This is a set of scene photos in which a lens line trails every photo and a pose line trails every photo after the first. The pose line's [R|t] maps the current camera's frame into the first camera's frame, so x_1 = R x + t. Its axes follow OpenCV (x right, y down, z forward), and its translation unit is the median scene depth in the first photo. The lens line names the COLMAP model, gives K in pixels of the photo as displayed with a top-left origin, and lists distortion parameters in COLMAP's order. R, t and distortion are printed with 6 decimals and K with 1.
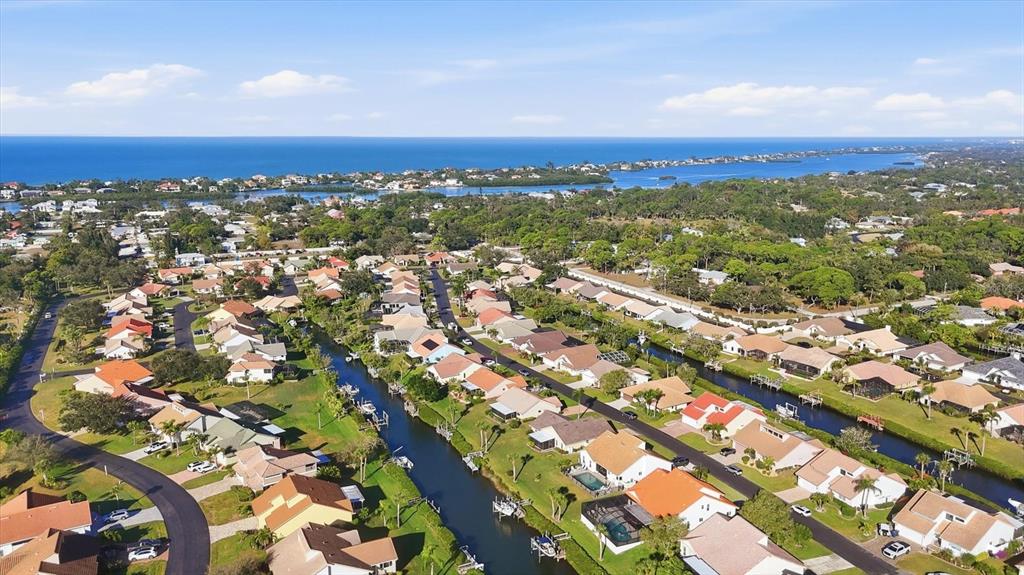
lens RADIAL K [[755.9, 0, 512.0], [0, 755.9, 287.5], [0, 0, 1]] dist [0.071435, -0.078534]
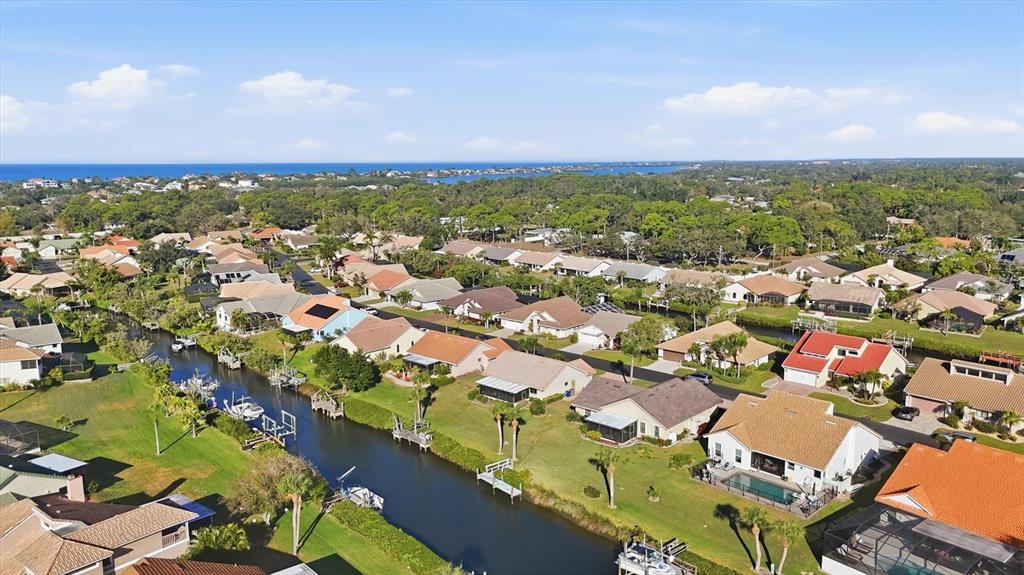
lens RADIAL K [[755.9, 0, 512.0], [0, 755.9, 287.5], [0, 0, 1]] dist [0.071435, -0.078534]
pose [[0.961720, -0.051131, 0.269221, -0.145788], [0.059138, 0.998014, -0.021708, 0.092270], [-0.267576, 0.036799, 0.962834, 0.412849]]
